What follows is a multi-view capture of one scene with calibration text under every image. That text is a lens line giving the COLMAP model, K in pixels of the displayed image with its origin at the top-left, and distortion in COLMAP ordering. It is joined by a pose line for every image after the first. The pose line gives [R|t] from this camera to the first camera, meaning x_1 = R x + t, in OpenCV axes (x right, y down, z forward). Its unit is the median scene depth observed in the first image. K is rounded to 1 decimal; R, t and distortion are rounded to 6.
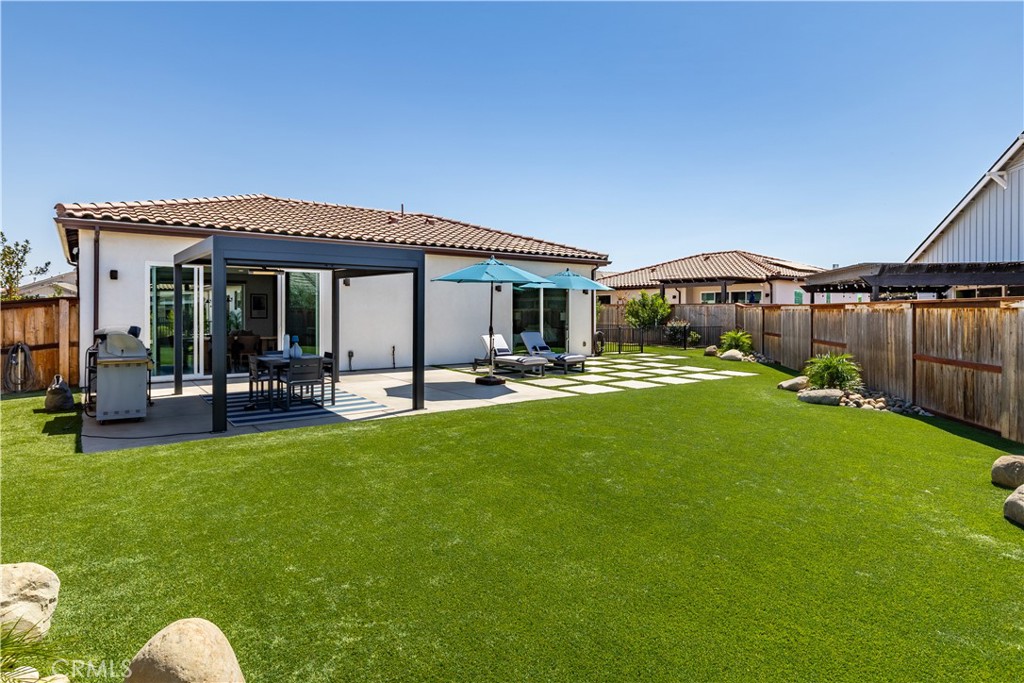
lens RADIAL K [[582.1, 0, 511.2], [0, 582.1, 309.4], [0, 0, 1]] dist [-0.004897, 0.003549]
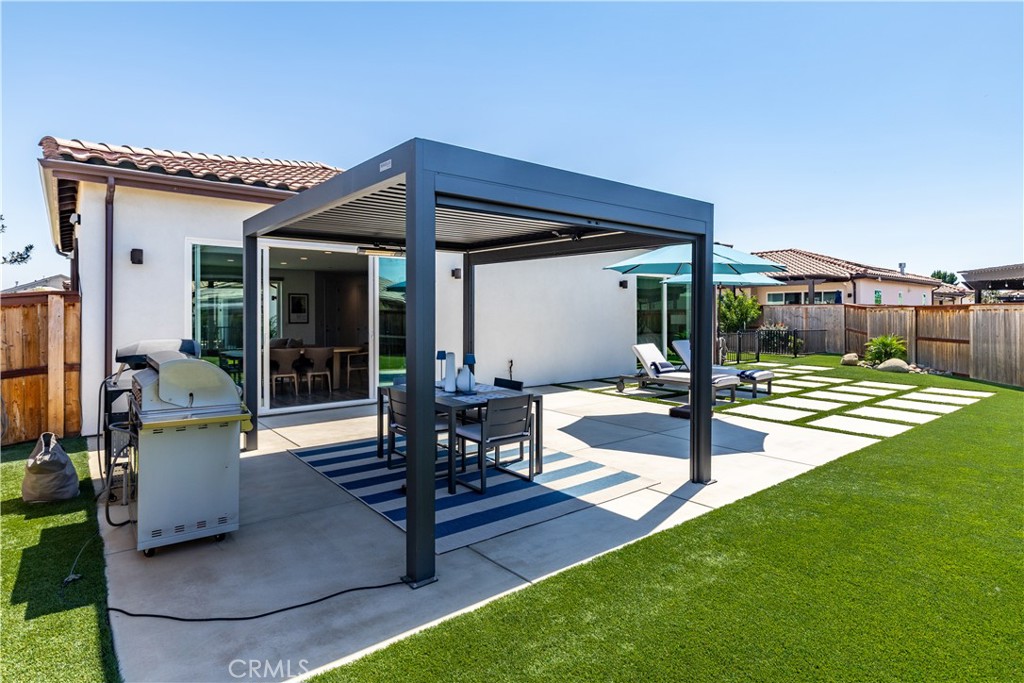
lens RADIAL K [[552.4, 0, 519.7], [0, 552.4, 311.7], [0, 0, 1]] dist [0.002062, -0.002304]
pose [[0.998701, -0.002708, 0.050886, -0.186087], [0.002795, 0.999995, -0.001637, 0.001830], [-0.050882, 0.001777, 0.998703, 0.235585]]
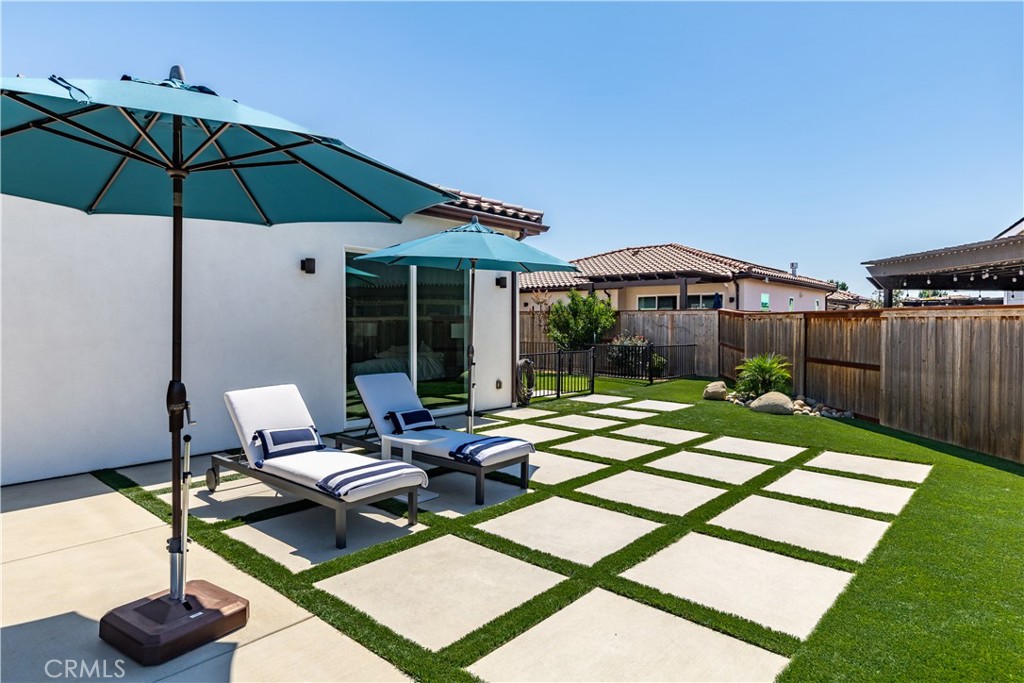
lens RADIAL K [[597.4, 0, 524.3], [0, 597.4, 331.8], [0, 0, 1]] dist [0.014359, -0.000558]
pose [[0.973946, -0.001146, 0.226778, 0.029468], [-0.003211, 0.999817, 0.018844, 0.003129], [-0.226759, -0.019082, 0.973764, 0.499864]]
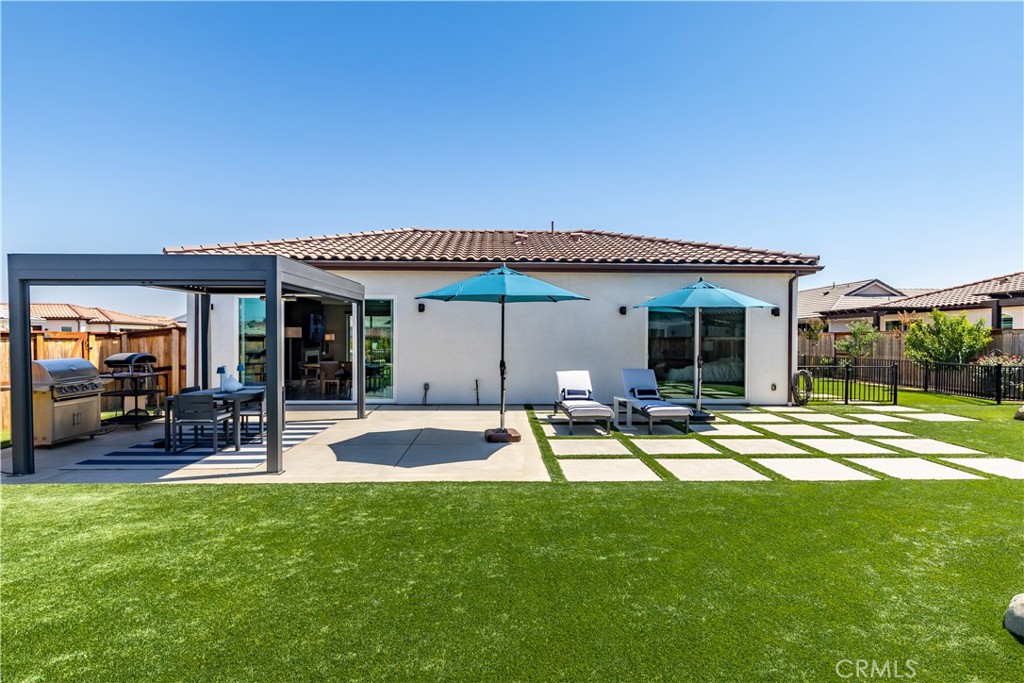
lens RADIAL K [[509.6, 0, 517.8], [0, 509.6, 343.8], [0, 0, 1]] dist [0.007339, 0.001214]
pose [[0.821402, 0.005638, -0.570322, 0.230756], [-0.000466, 0.999957, 0.009213, 0.001974], [0.570350, -0.007301, 0.821370, 0.332355]]
